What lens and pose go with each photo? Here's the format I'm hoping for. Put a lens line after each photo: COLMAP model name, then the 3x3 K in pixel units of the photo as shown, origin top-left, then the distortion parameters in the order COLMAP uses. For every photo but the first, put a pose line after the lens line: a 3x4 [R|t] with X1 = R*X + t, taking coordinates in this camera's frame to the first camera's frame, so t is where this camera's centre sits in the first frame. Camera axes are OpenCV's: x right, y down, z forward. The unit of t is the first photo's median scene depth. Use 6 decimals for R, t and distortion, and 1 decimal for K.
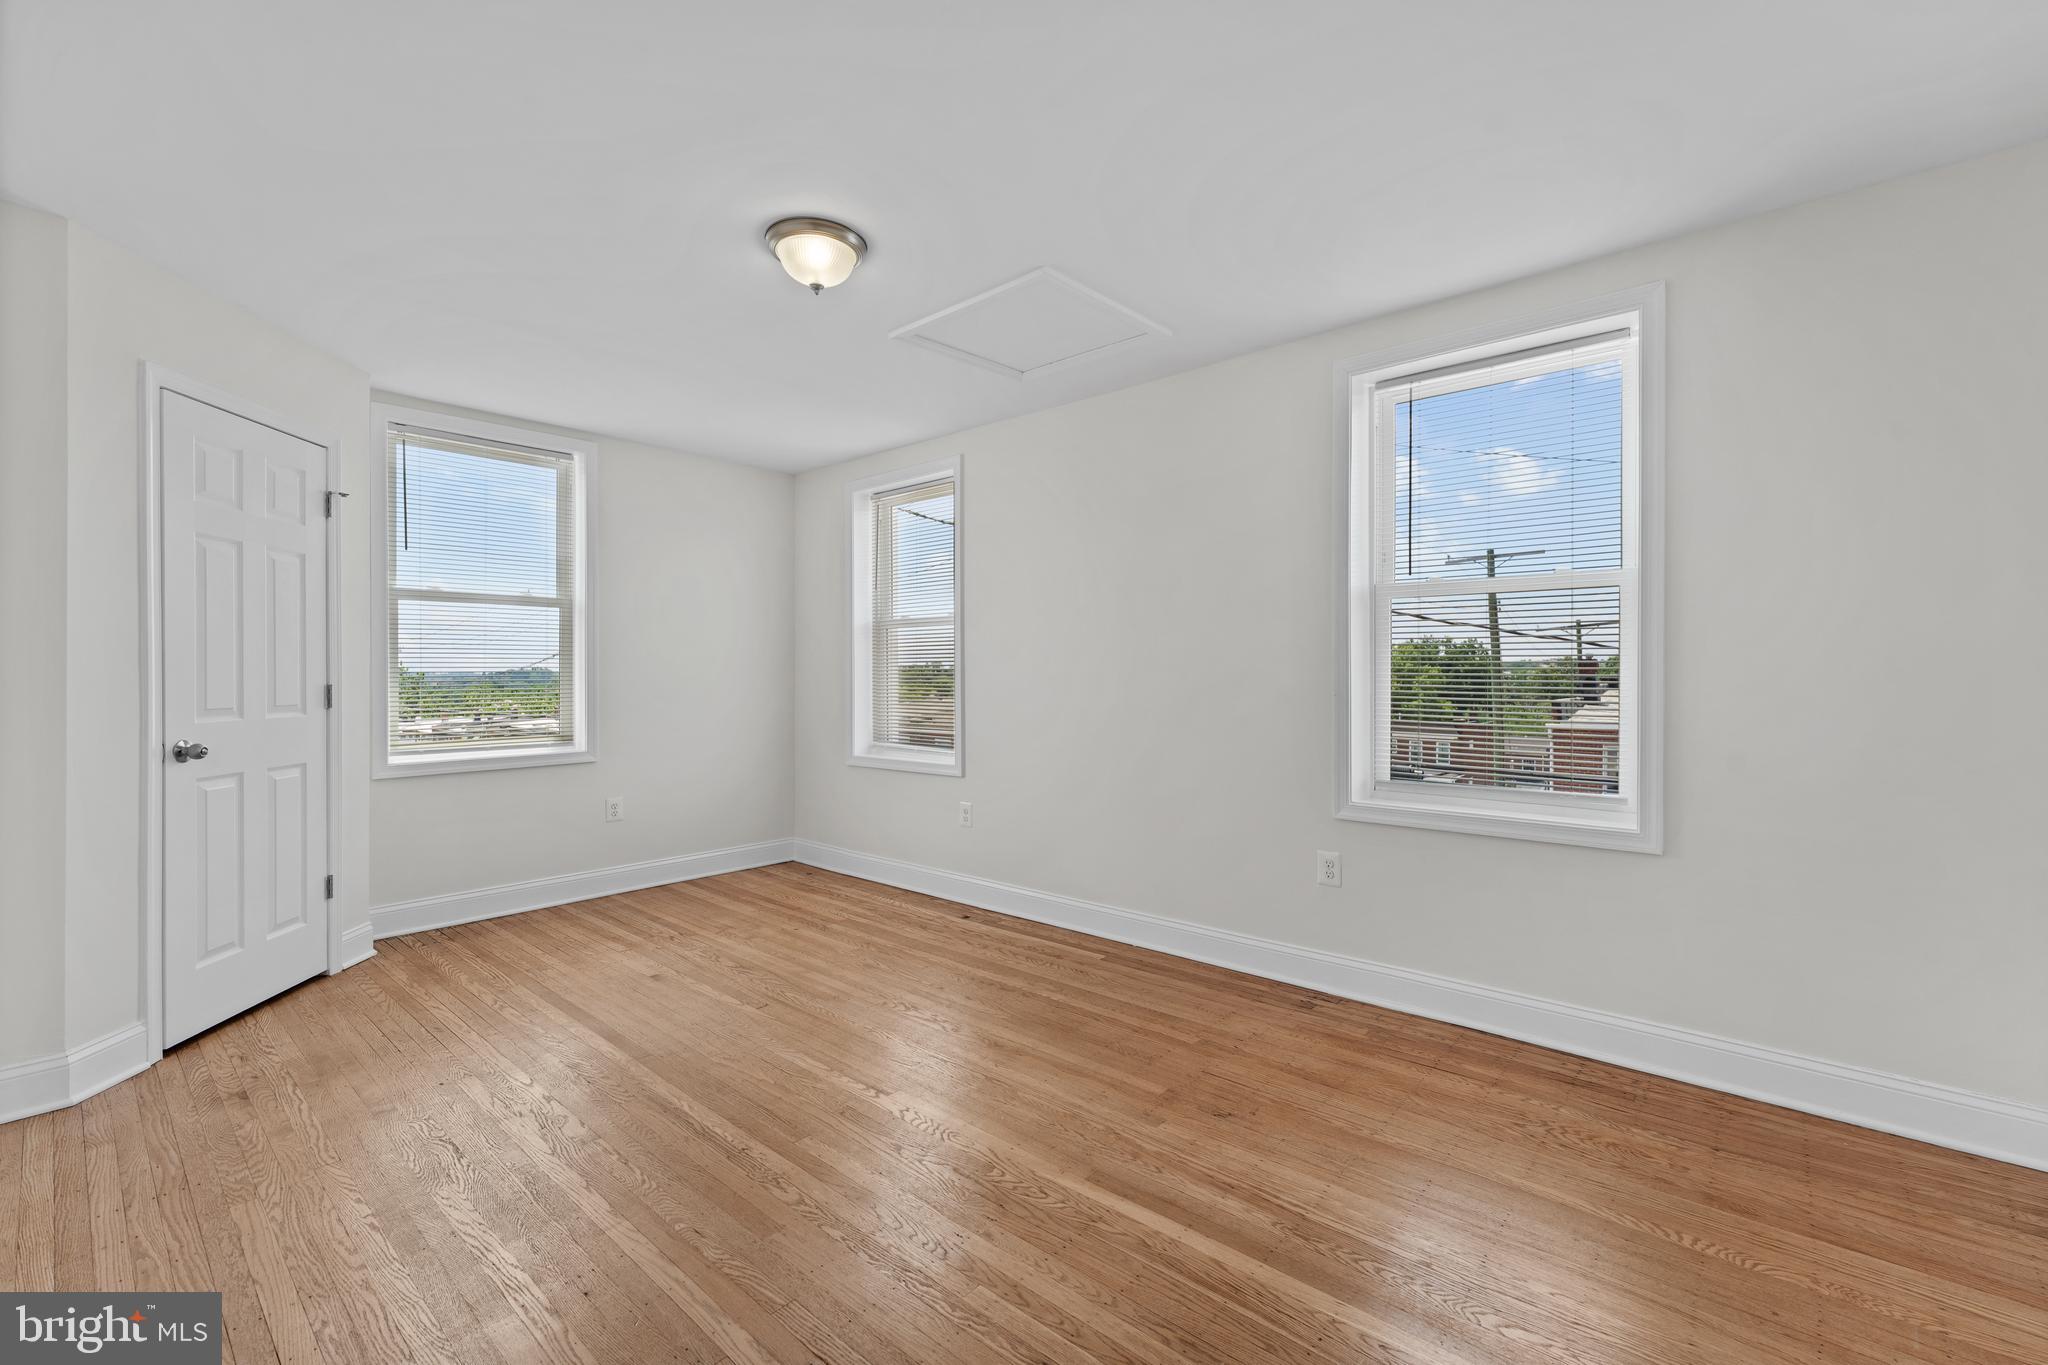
lens RADIAL K [[863.7, 0, 1016.6], [0, 863.7, 682.7], [0, 0, 1]] dist [0.003656, -0.001317]
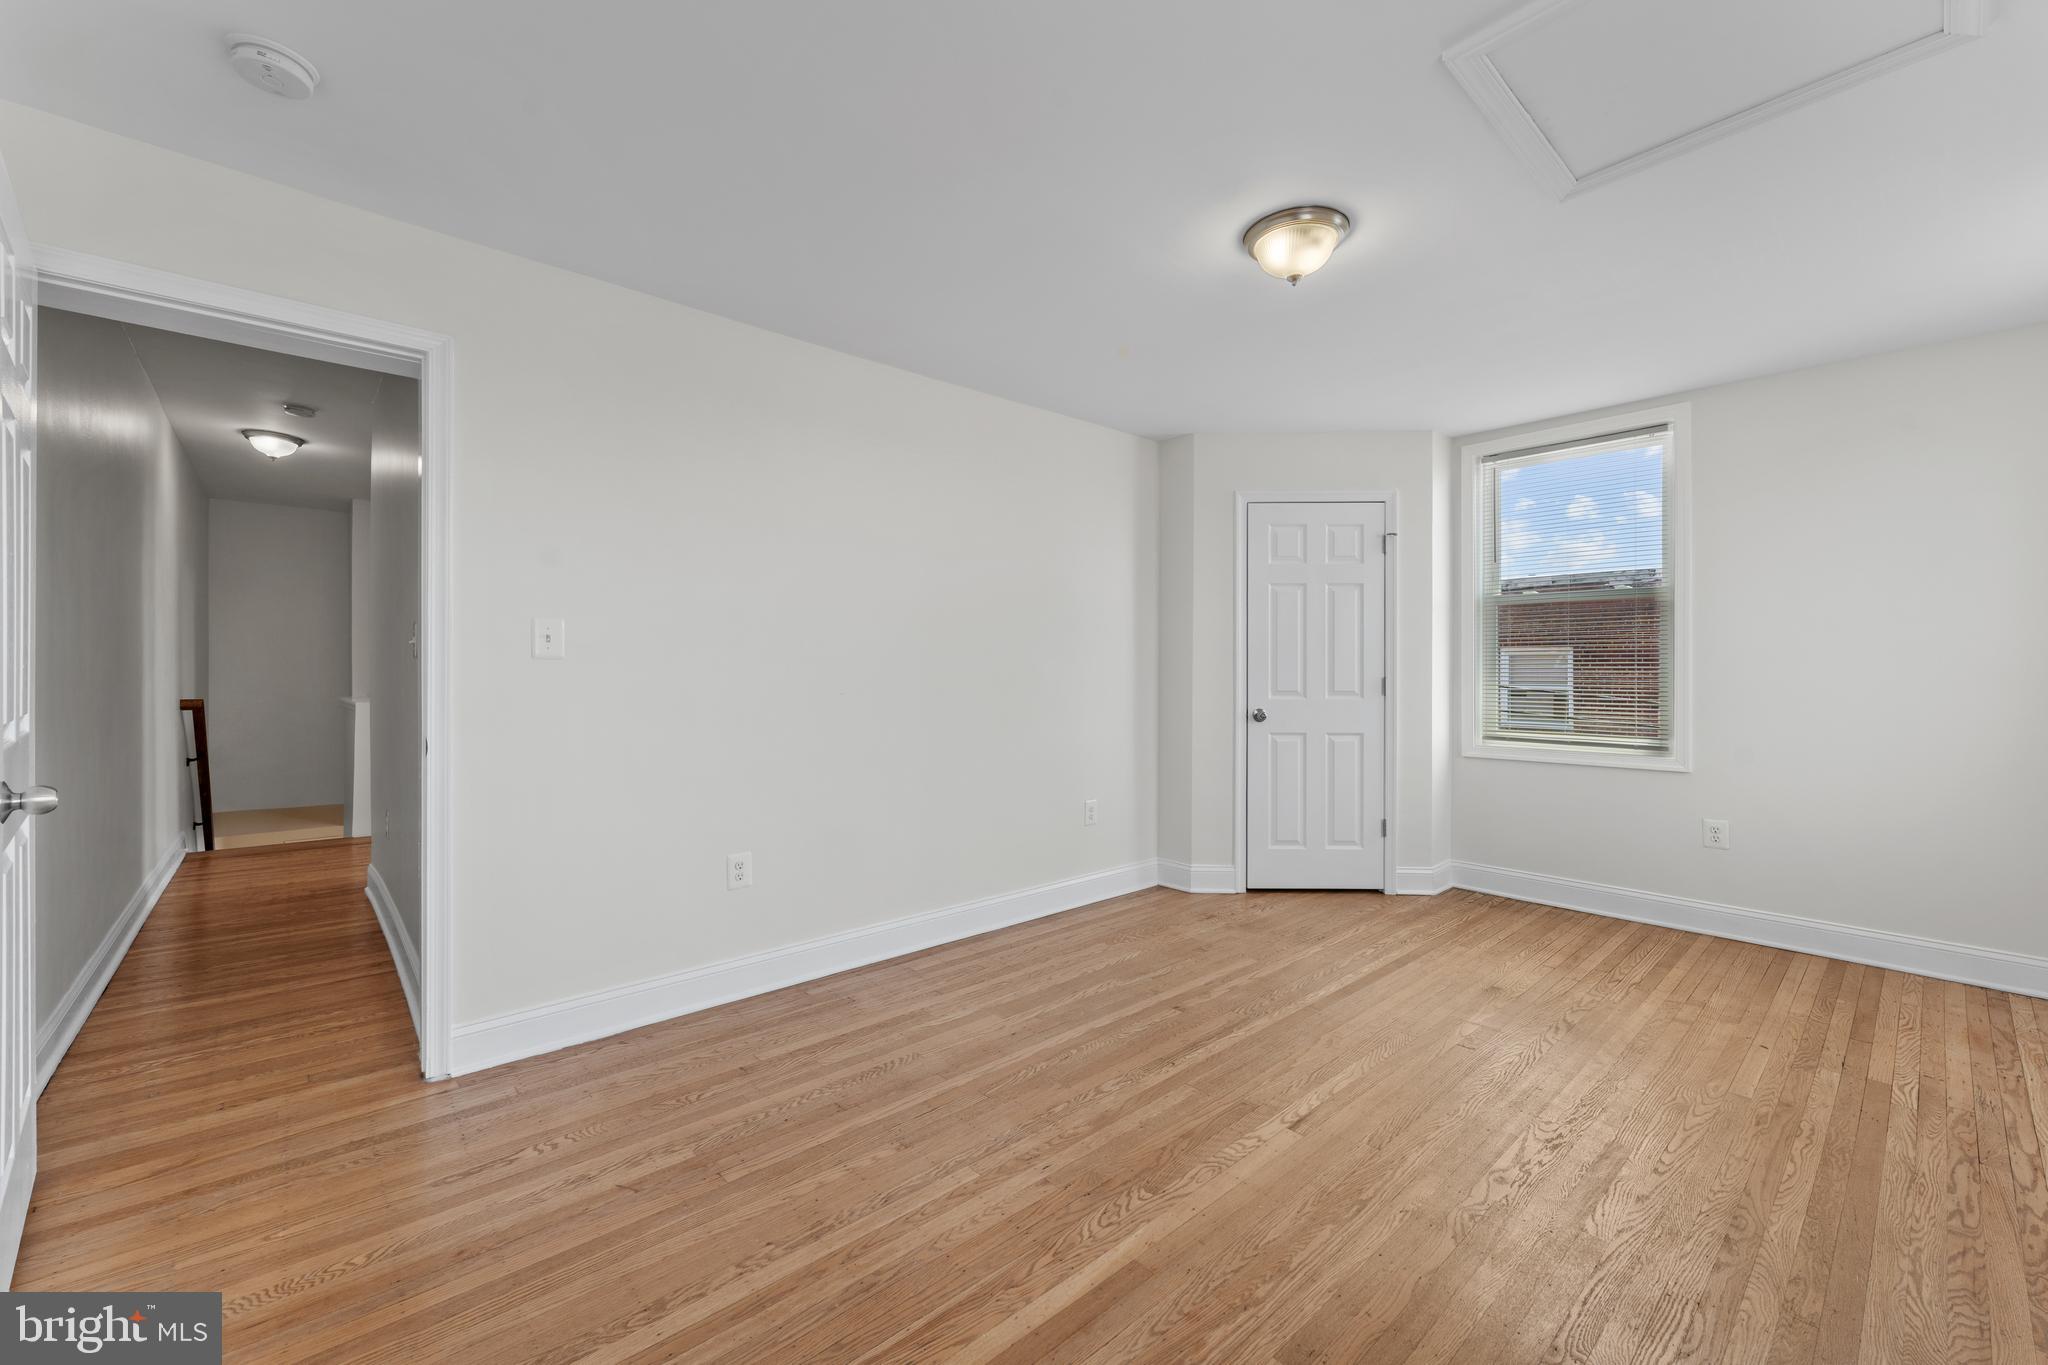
lens RADIAL K [[832.6, 0, 1033.5], [0, 832.6, 672.2], [0, 0, 1]] dist [0.001733, -0.000757]
pose [[-0.112658, 0.005756, -0.993617, 0.539224], [-0.013543, 0.999881, 0.007327, -0.007706], [0.993542, 0.014282, -0.112567, 0.585140]]
